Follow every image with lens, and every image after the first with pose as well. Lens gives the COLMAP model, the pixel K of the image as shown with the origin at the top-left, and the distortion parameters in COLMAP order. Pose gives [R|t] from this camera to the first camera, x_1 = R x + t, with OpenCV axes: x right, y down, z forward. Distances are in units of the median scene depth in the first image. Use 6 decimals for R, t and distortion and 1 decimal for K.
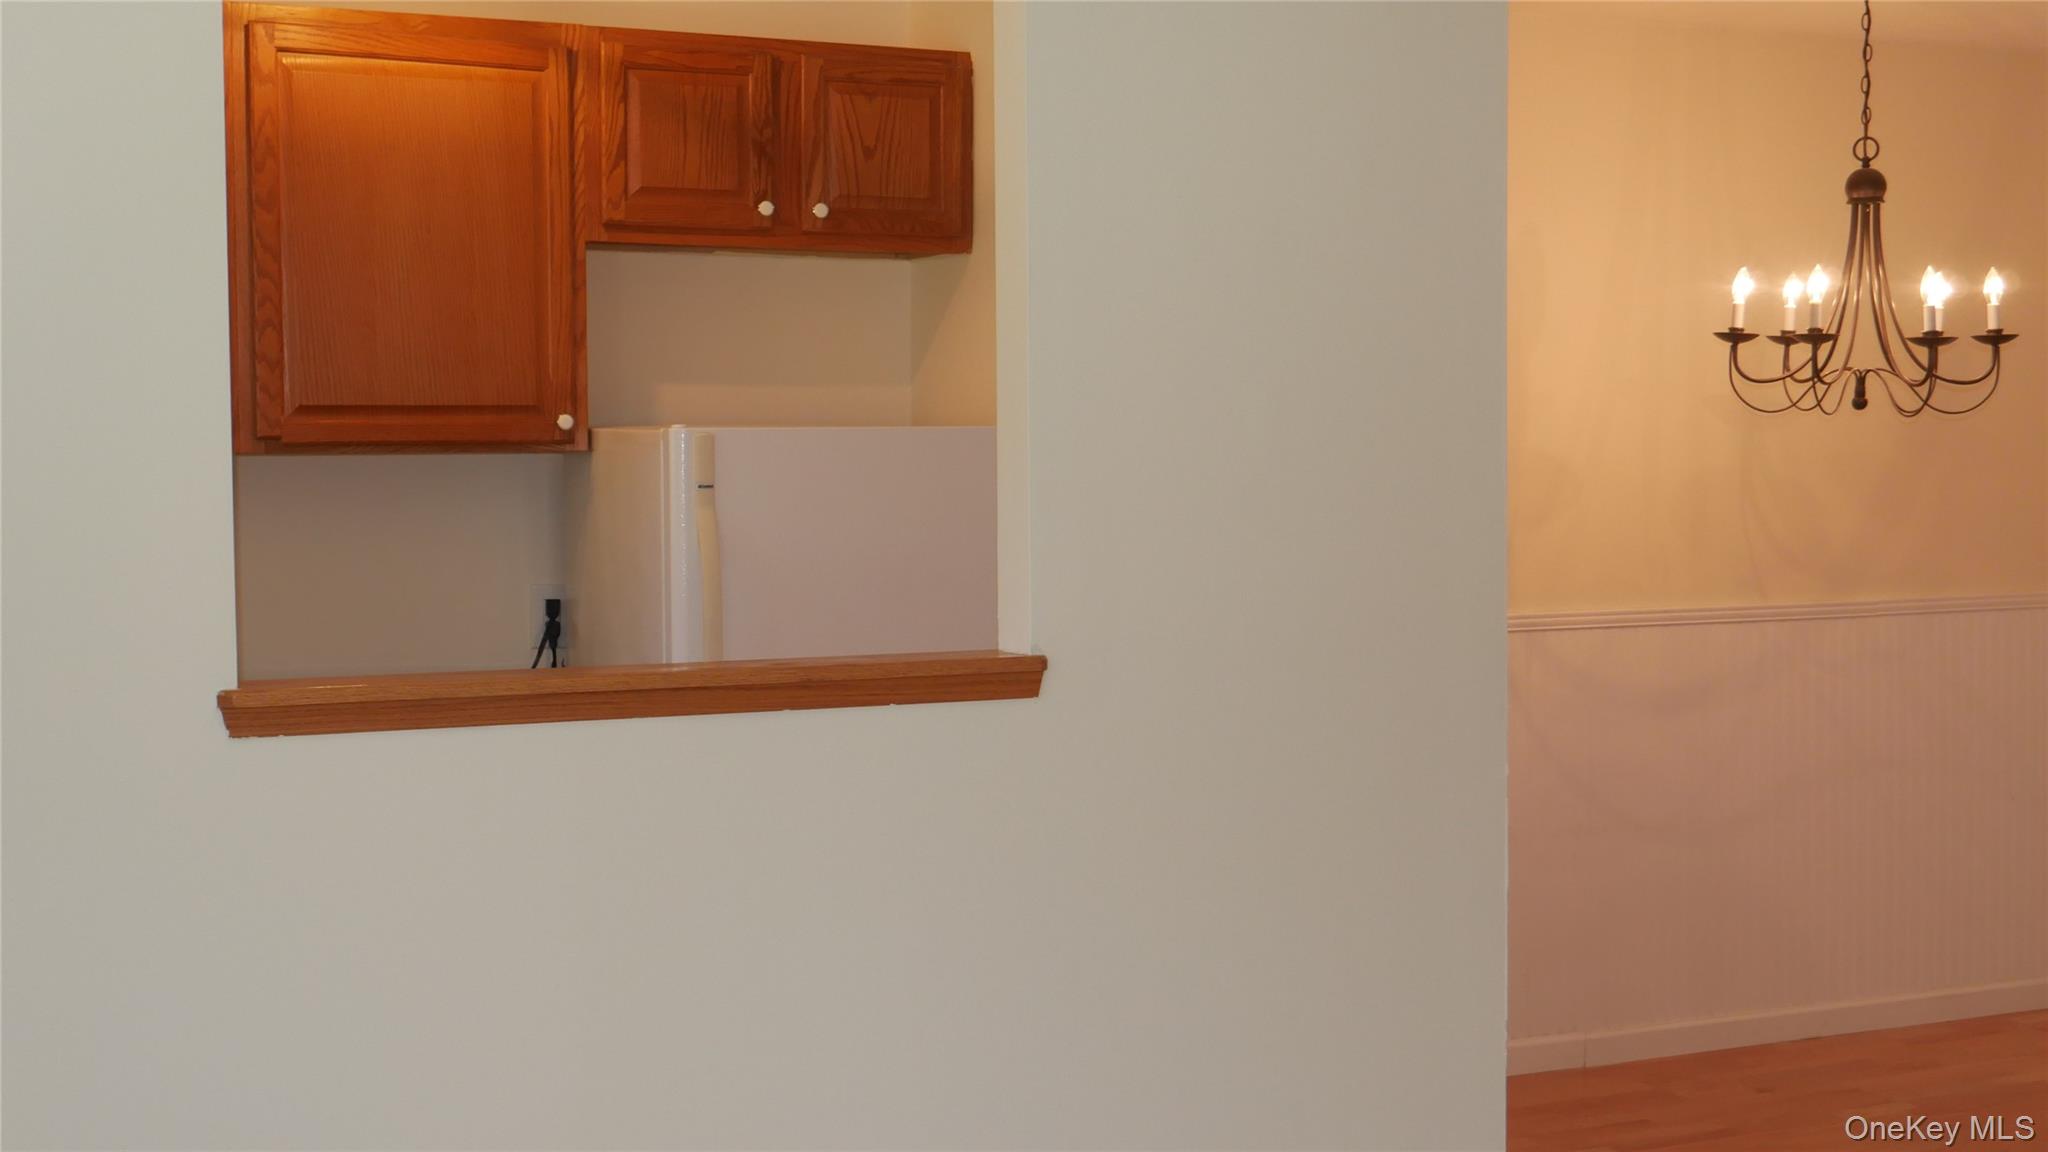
lens RADIAL K [[2448.5, 0, 991.4], [0, 2448.5, 552.0], [0, 0, 1]] dist [0.004125, 0.000000]
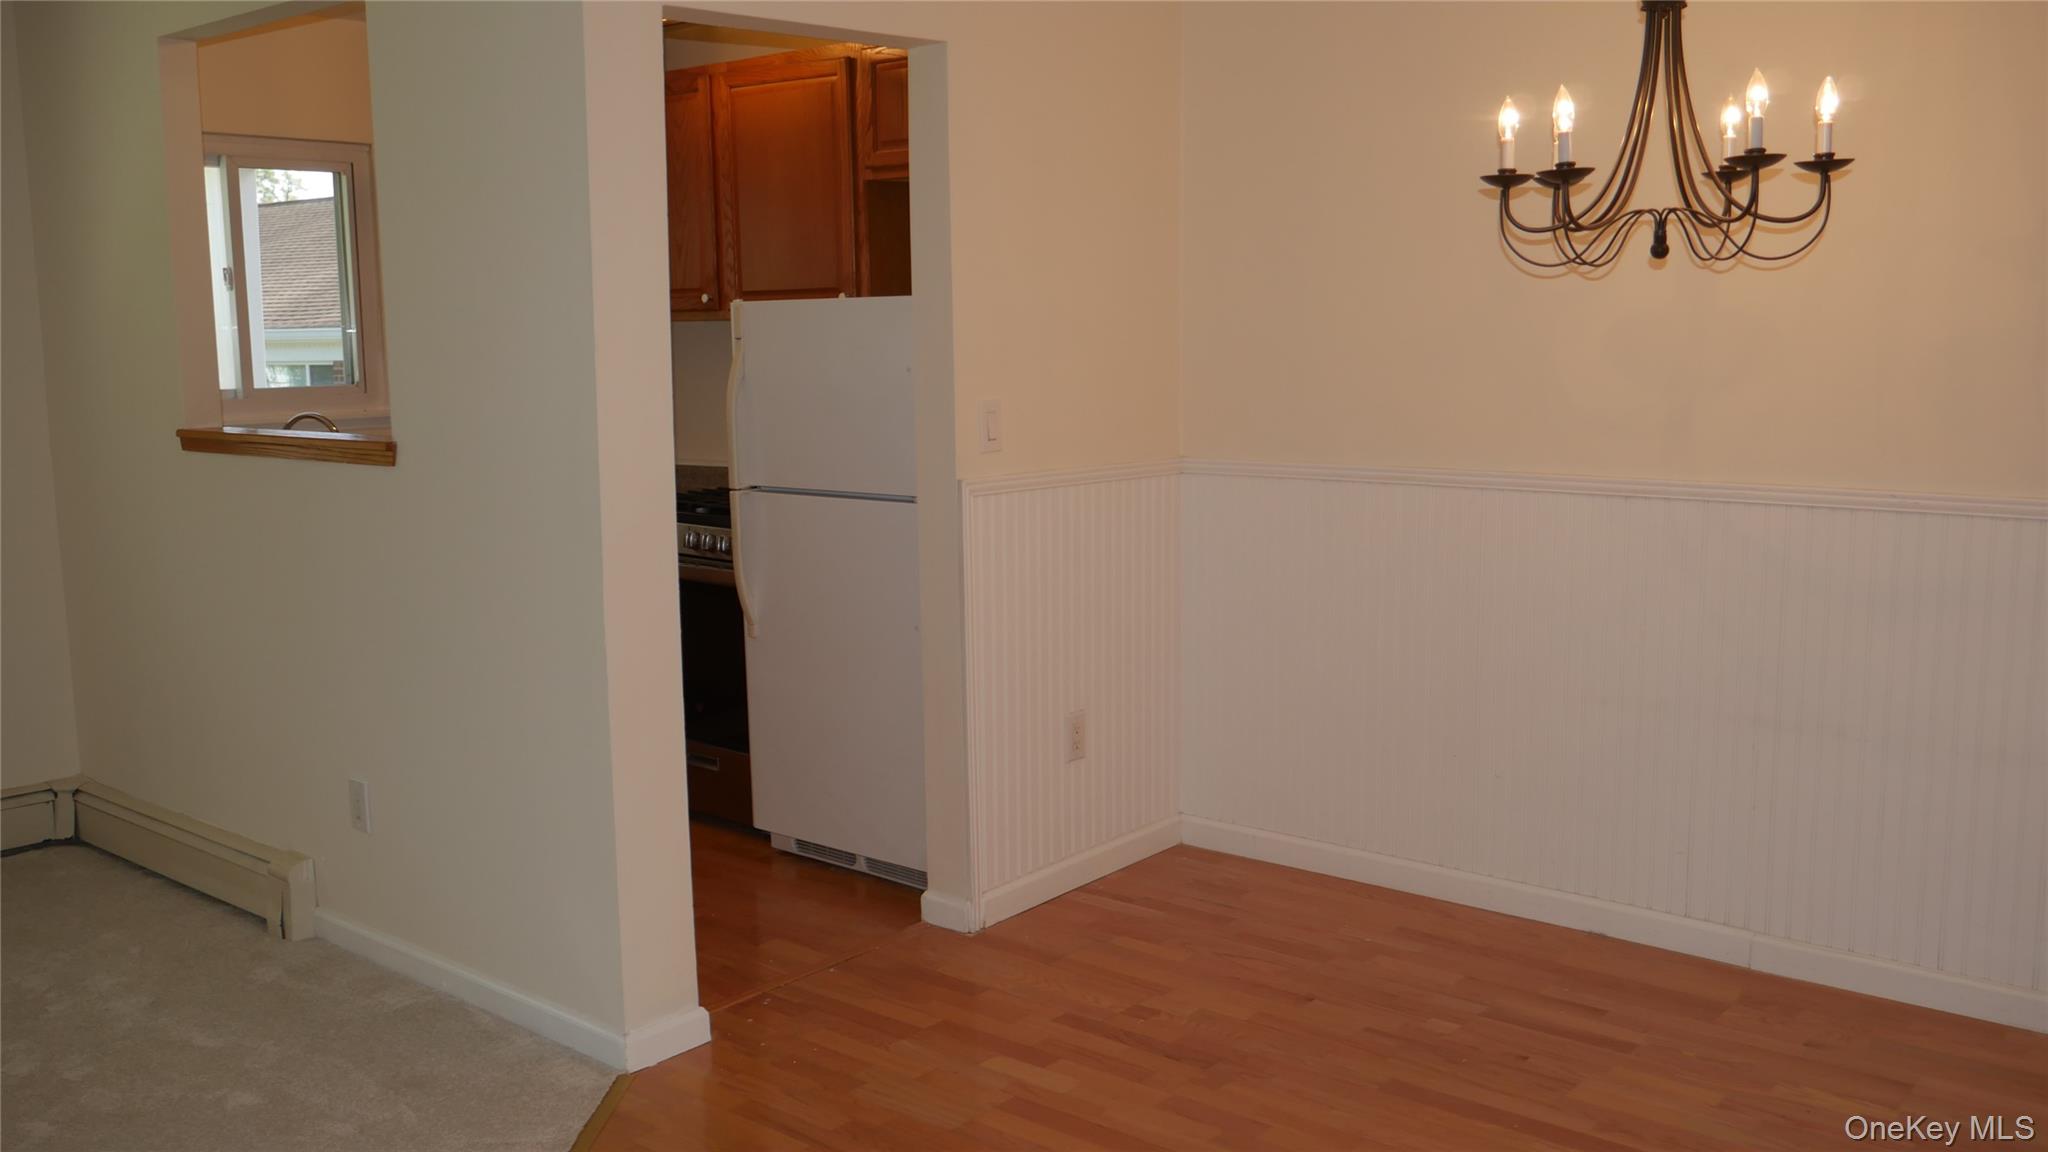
lens RADIAL K [[1742.8, 0, 1020.0], [0, 1742.8, 581.7], [0, 0, 1]] dist [-0.029021, 0.021462]
pose [[0.435995, 0.131497, -0.890290, 0.816099], [-0.027661, 0.990758, 0.132790, -0.021388], [0.899524, -0.033269, 0.435603, 0.541644]]
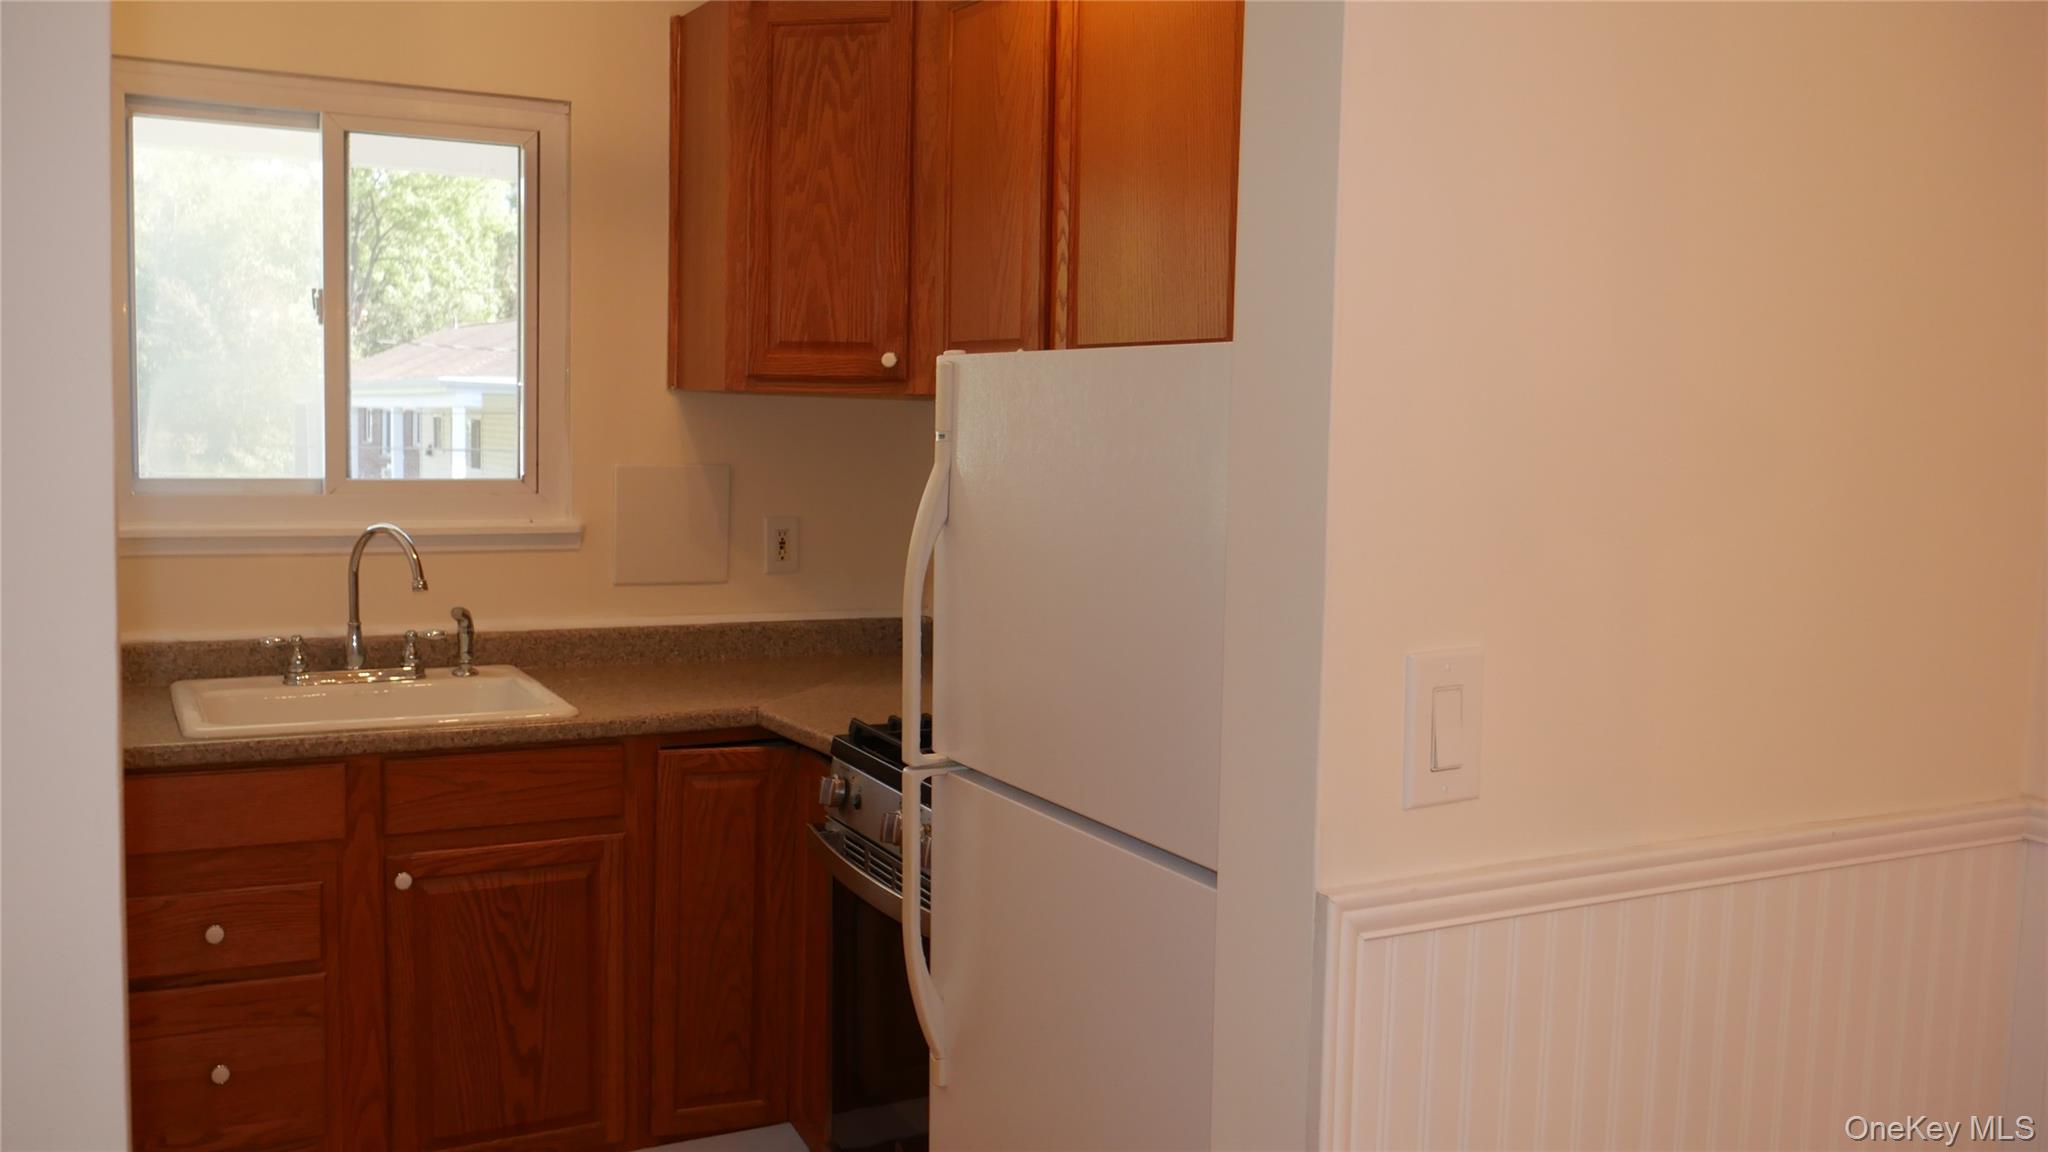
lens RADIAL K [[1742.8, 0, 1029.8], [0, 1742.8, 585.1], [0, 0, 1]] dist [-0.029021, 0.021462]
pose [[0.077564, 0.107295, -0.991197, 0.327215], [-0.067161, 0.992496, 0.102180, -0.031024], [0.994723, 0.058645, 0.084188, 0.803855]]
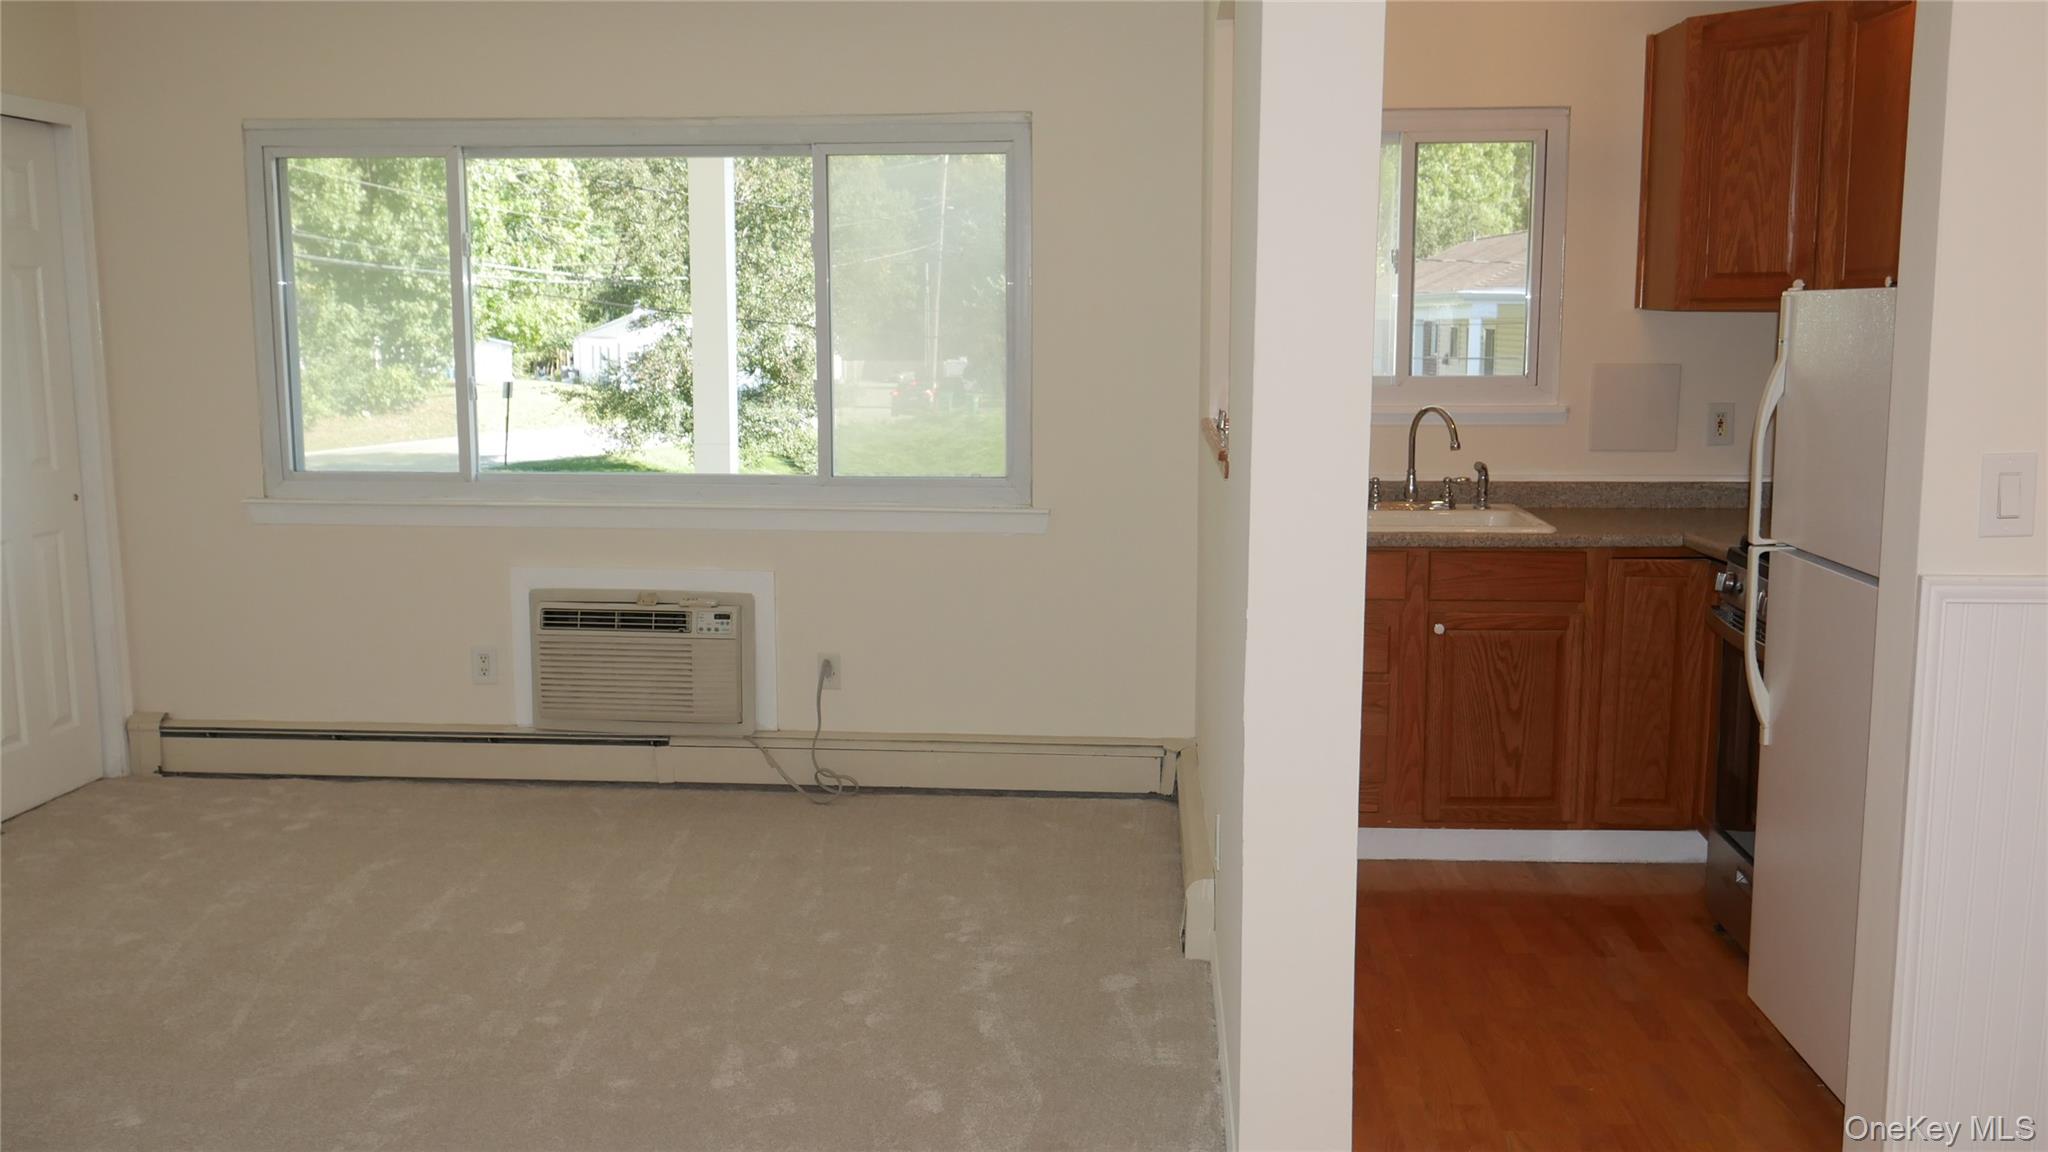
lens RADIAL K [[1742.8, 0, 1017.5], [0, 1742.8, 572.4], [0, 0, 1]] dist [-0.029021, 0.021462]
pose [[-0.472082, 0.140785, -0.870240, 0.651186], [-0.028728, 0.984184, 0.174803, -0.043526], [0.881087, 0.107522, -0.460571, 0.874914]]
